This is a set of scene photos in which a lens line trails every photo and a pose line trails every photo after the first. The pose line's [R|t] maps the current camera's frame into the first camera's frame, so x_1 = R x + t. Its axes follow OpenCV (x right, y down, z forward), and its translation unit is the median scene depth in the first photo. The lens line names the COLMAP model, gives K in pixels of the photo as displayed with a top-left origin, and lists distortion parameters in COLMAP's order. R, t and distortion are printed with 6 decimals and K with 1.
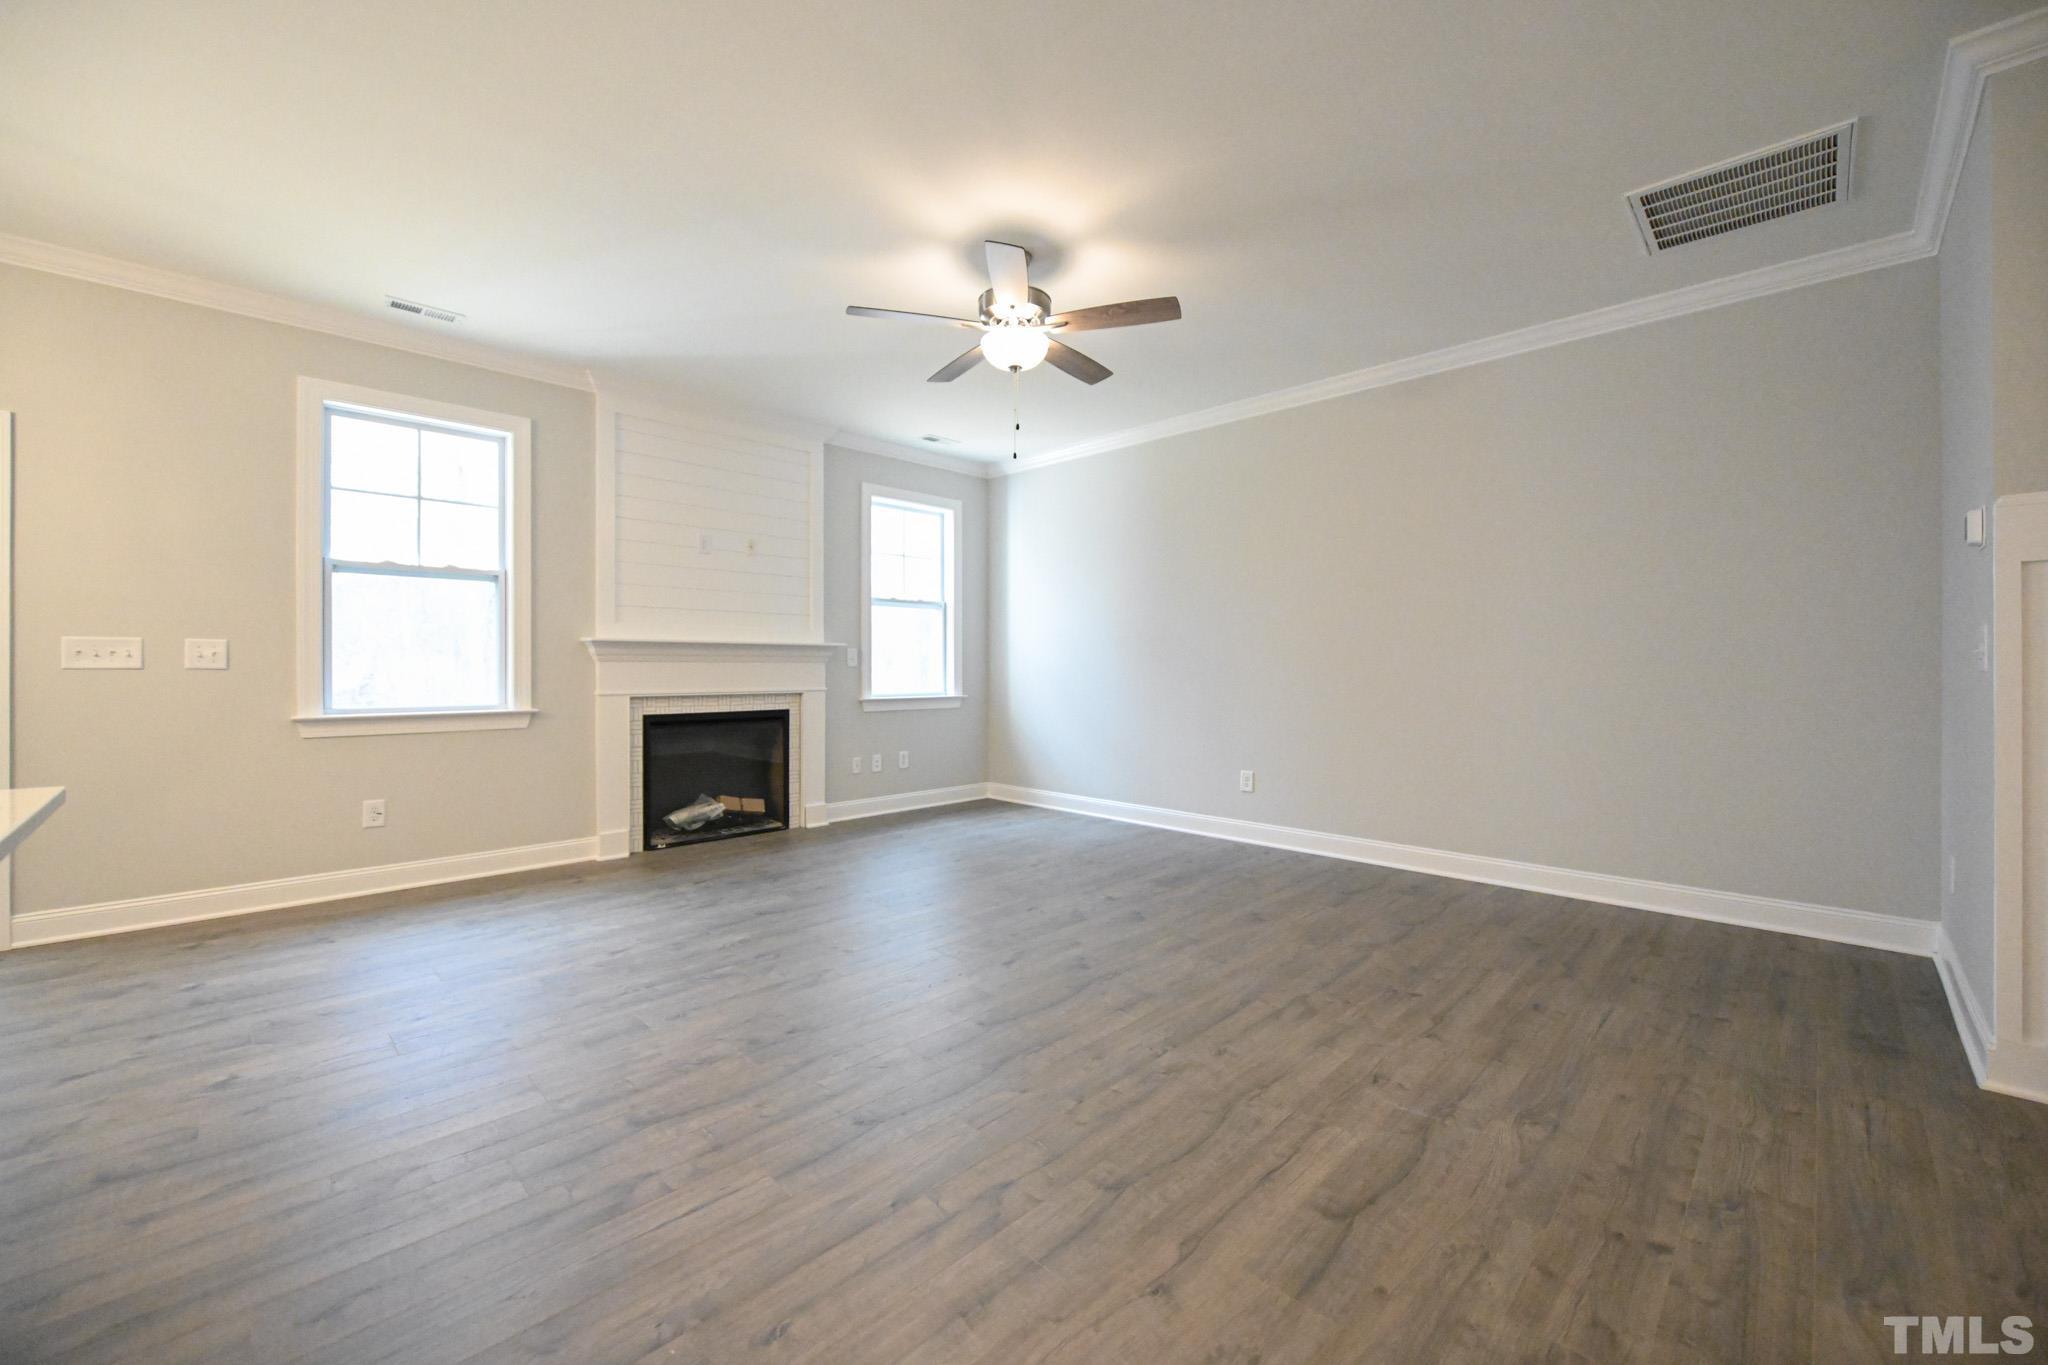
lens RADIAL K [[813.7, 0, 1025.2], [0, 813.7, 670.8], [0, 0, 1]] dist [-0.010638, 0.000459]
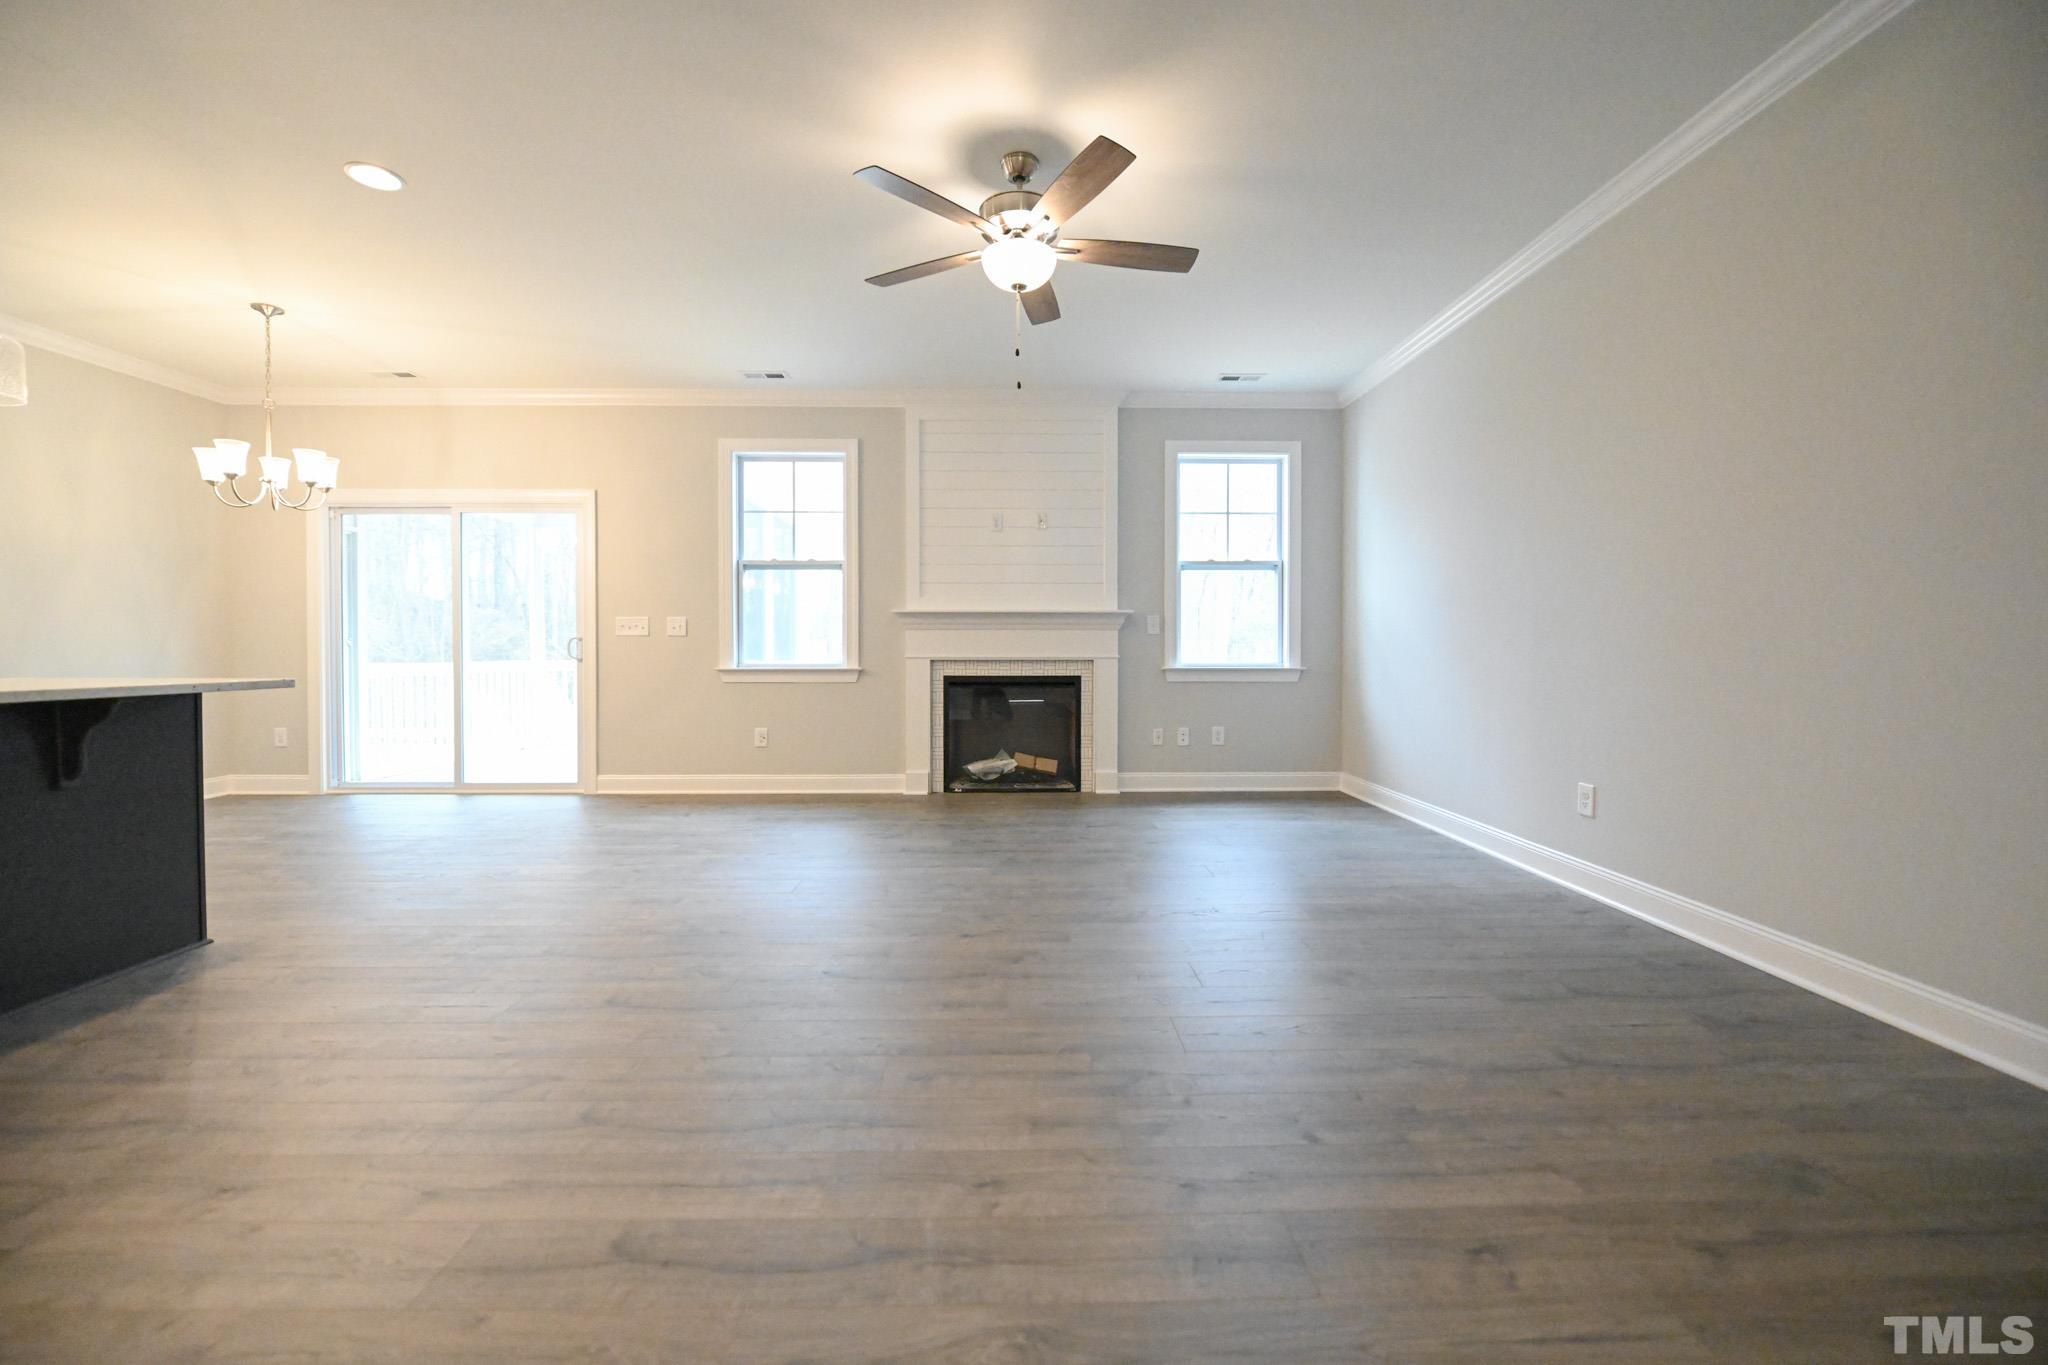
lens RADIAL K [[813.7, 0, 1022.0], [0, 813.7, 667.7], [0, 0, 1]] dist [-0.010638, 0.000459]
pose [[0.717426, 0.014015, -0.696494, 0.520941], [-0.003548, 0.999858, 0.016464, 0.028683], [0.696626, -0.009341, 0.717374, 0.295397]]
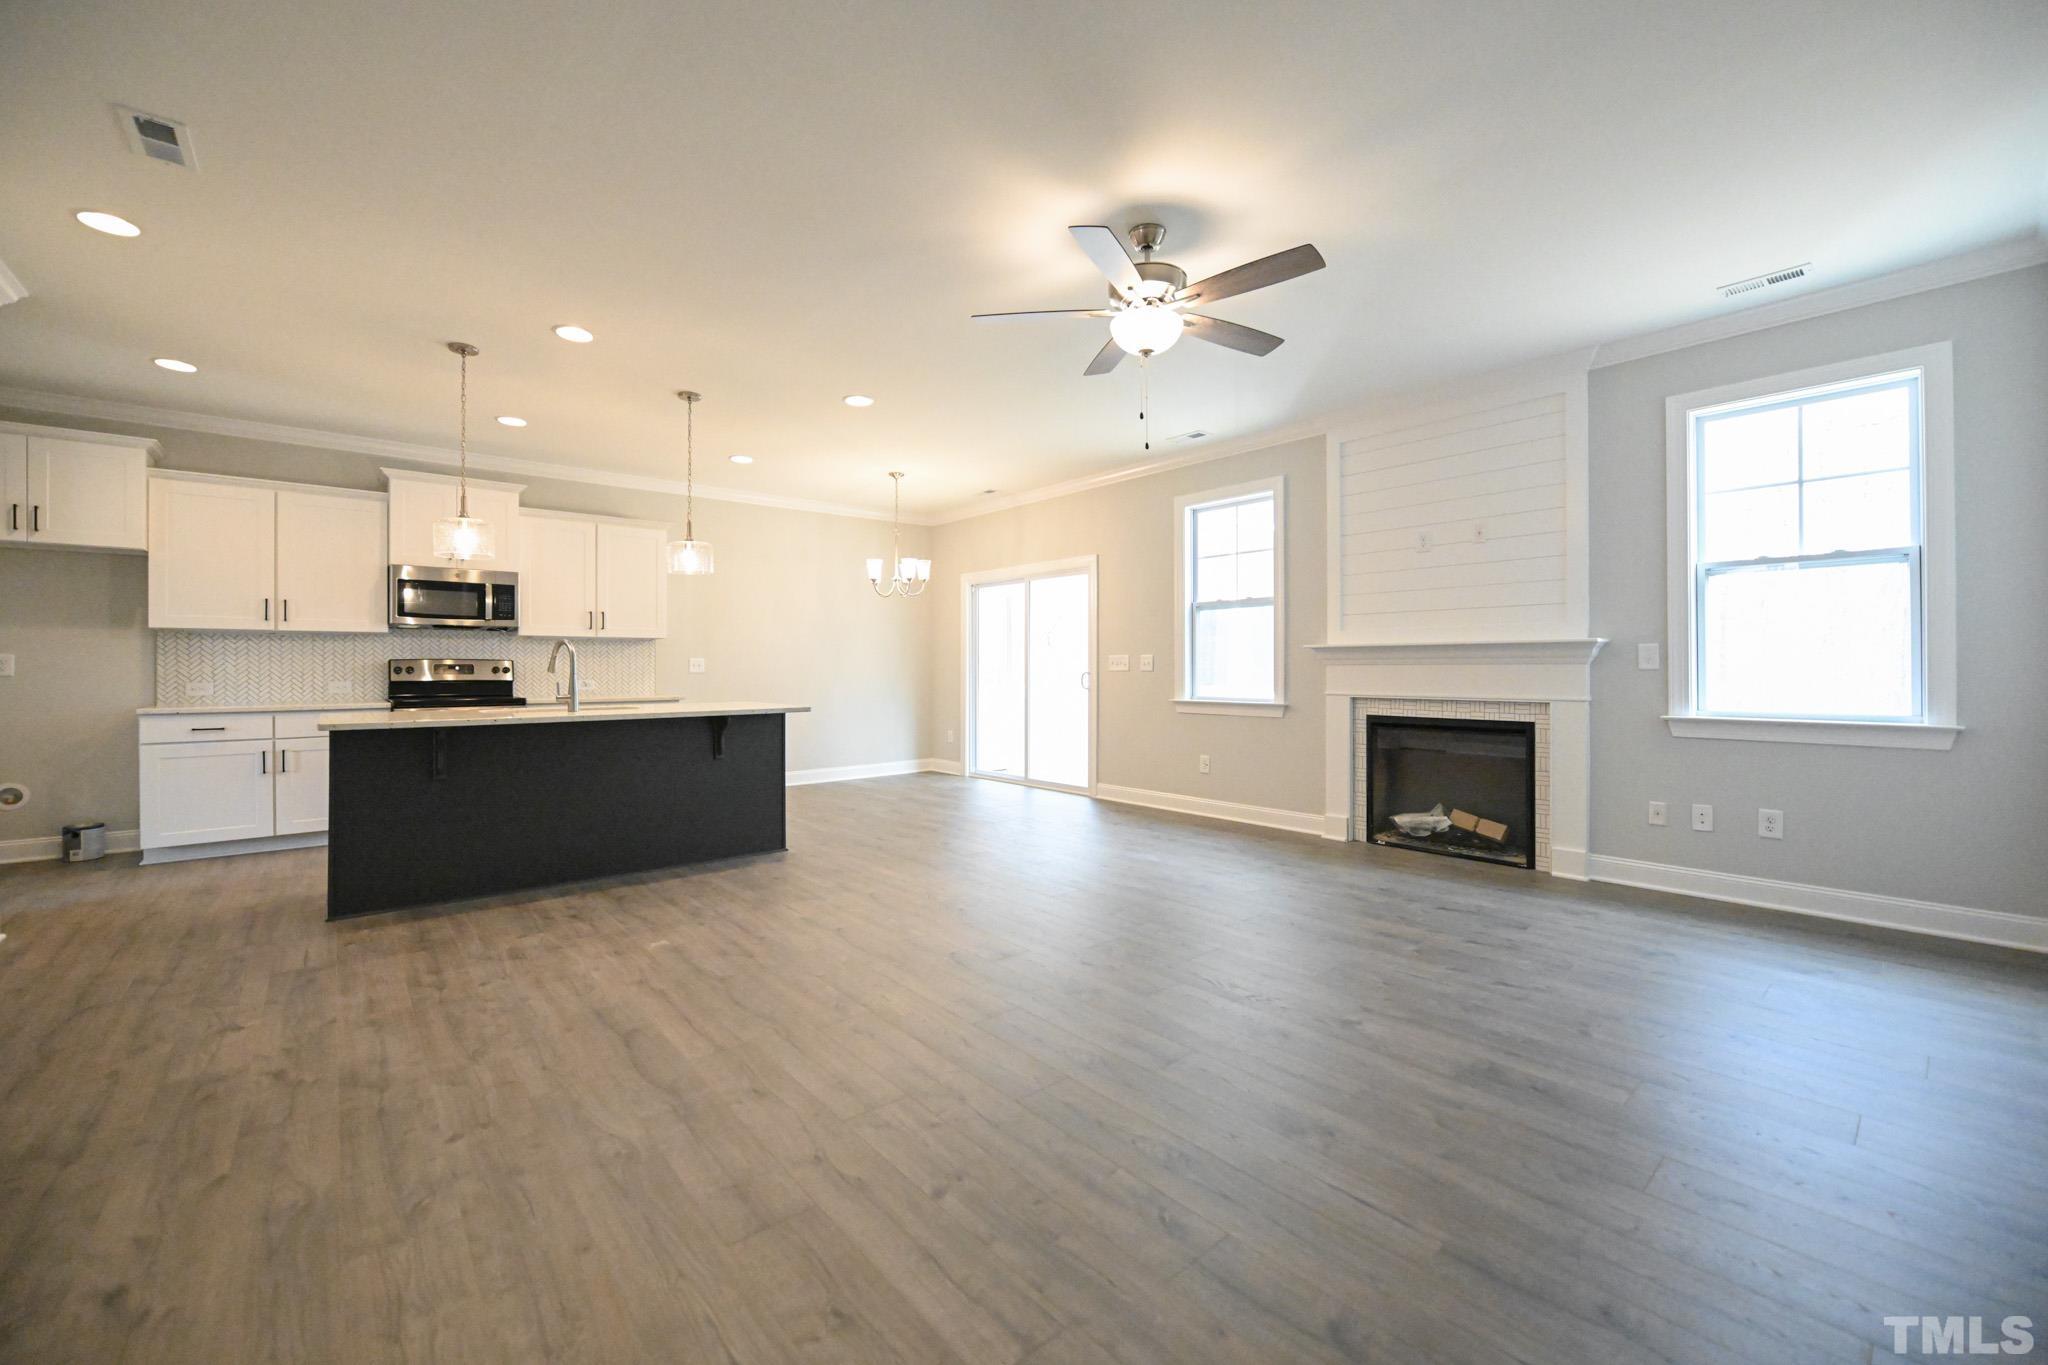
lens RADIAL K [[813.7, 0, 1021.6], [0, 813.7, 665.0], [0, 0, 1]] dist [-0.010638, 0.000459]
pose [[-0.085870, -0.003748, -0.996299, 0.779091], [-0.001920, 0.999992, -0.003596, -0.007873], [0.996304, 0.001604, -0.085877, 0.785615]]
